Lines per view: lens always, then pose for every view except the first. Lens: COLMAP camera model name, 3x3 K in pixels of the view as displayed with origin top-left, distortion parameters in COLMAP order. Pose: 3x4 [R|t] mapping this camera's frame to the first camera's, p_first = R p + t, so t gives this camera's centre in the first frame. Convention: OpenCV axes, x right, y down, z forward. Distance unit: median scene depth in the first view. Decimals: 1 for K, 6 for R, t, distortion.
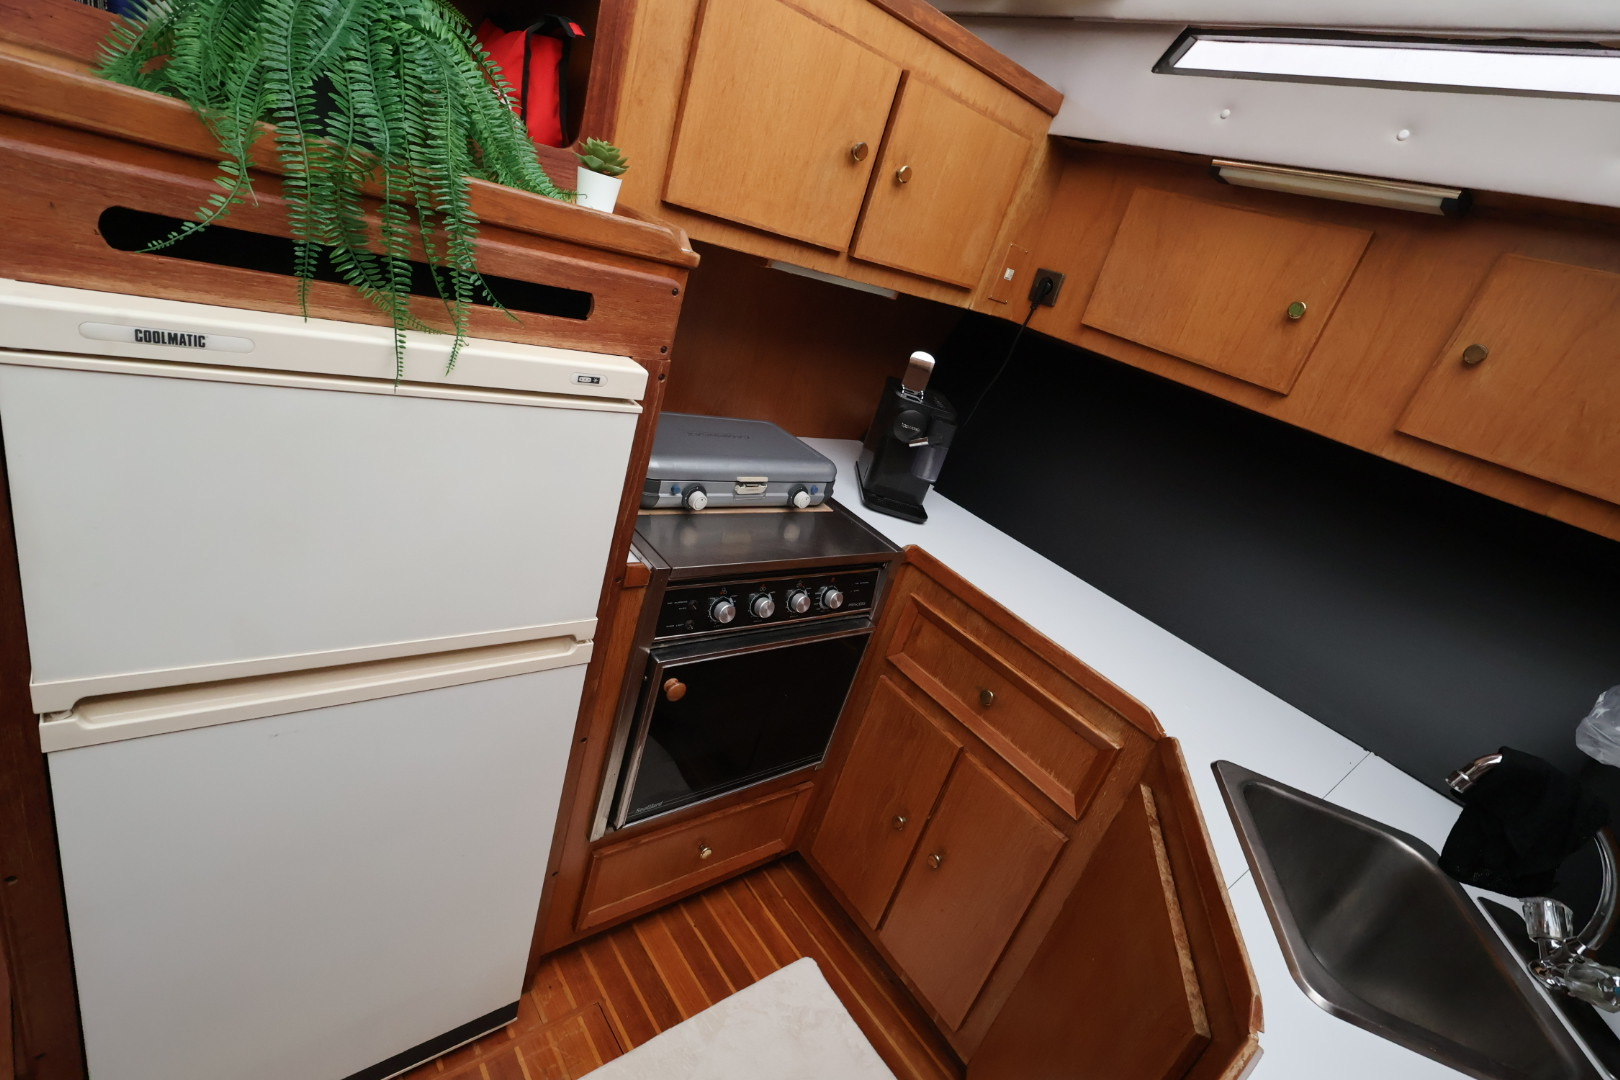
lens RADIAL K [[750.3, 0, 810.0], [0, 750.3, 540.0], [0, 0, 1]] dist [0.002986, 0.000389]
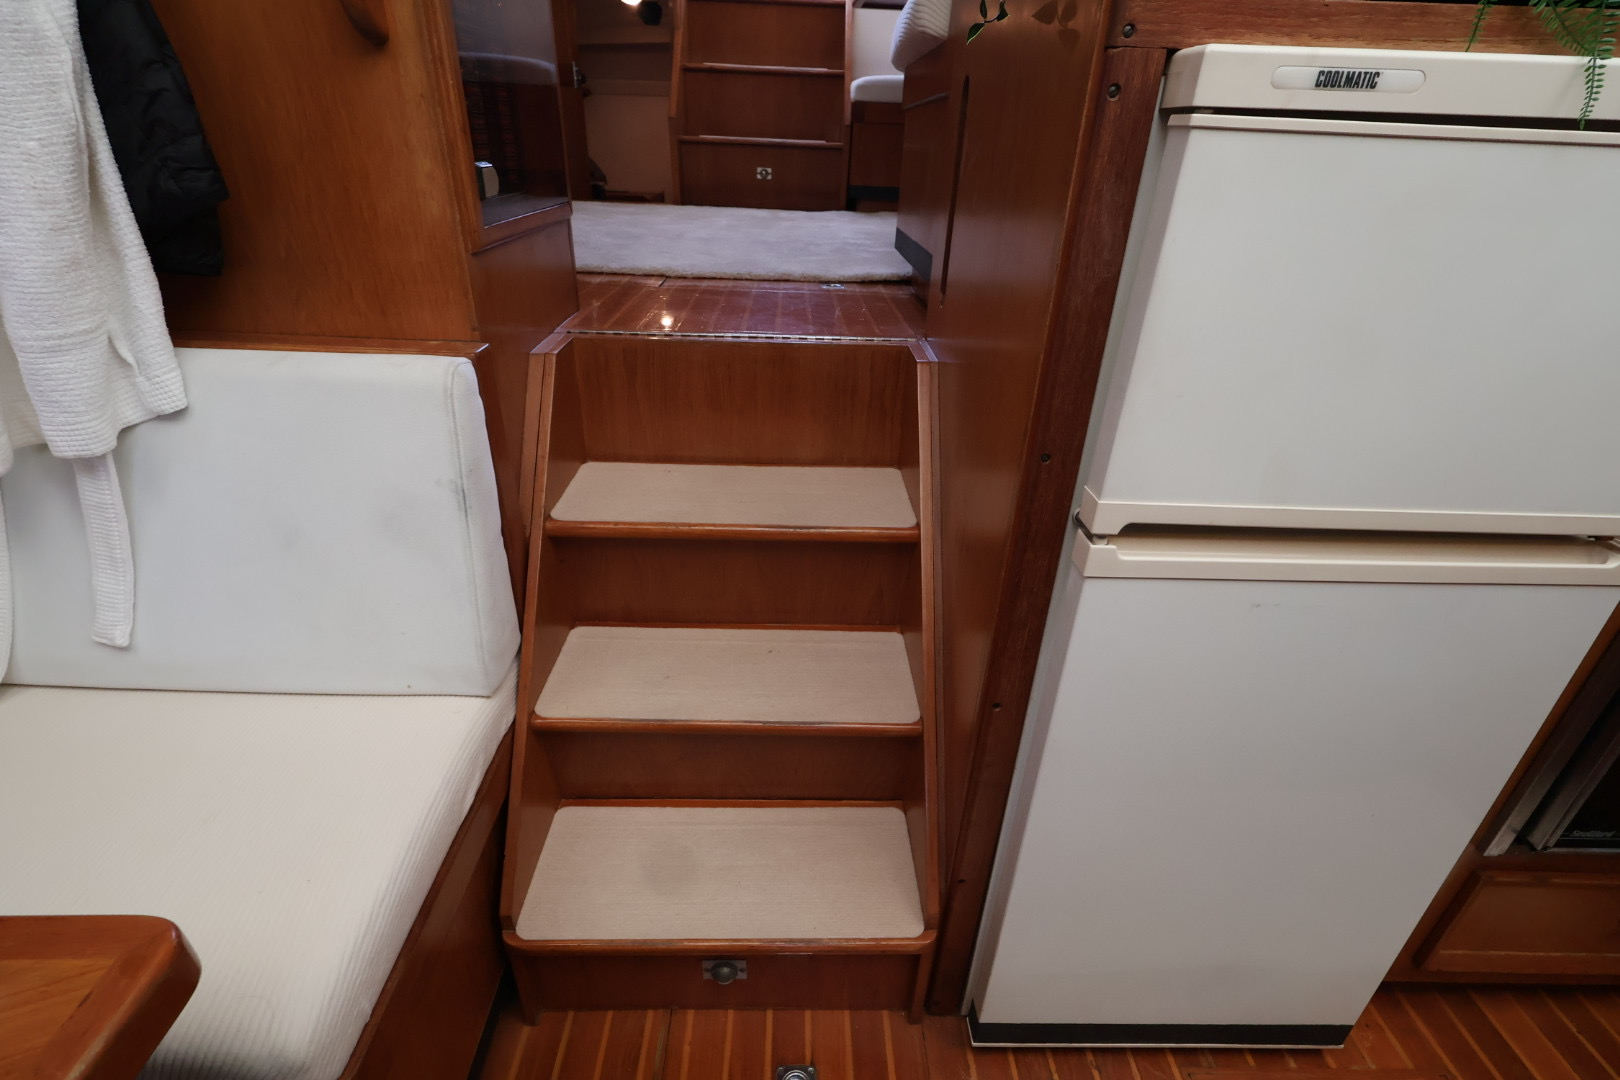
lens RADIAL K [[750.3, 0, 810.0], [0, 750.3, 540.0], [0, 0, 1]] dist [0.002986, 0.000389]
pose [[0.769207, 0.046167, -0.637330, -0.731355], [-0.064881, 0.997875, -0.006021, 0.292257], [0.635698, 0.045982, 0.770567, -0.023887]]
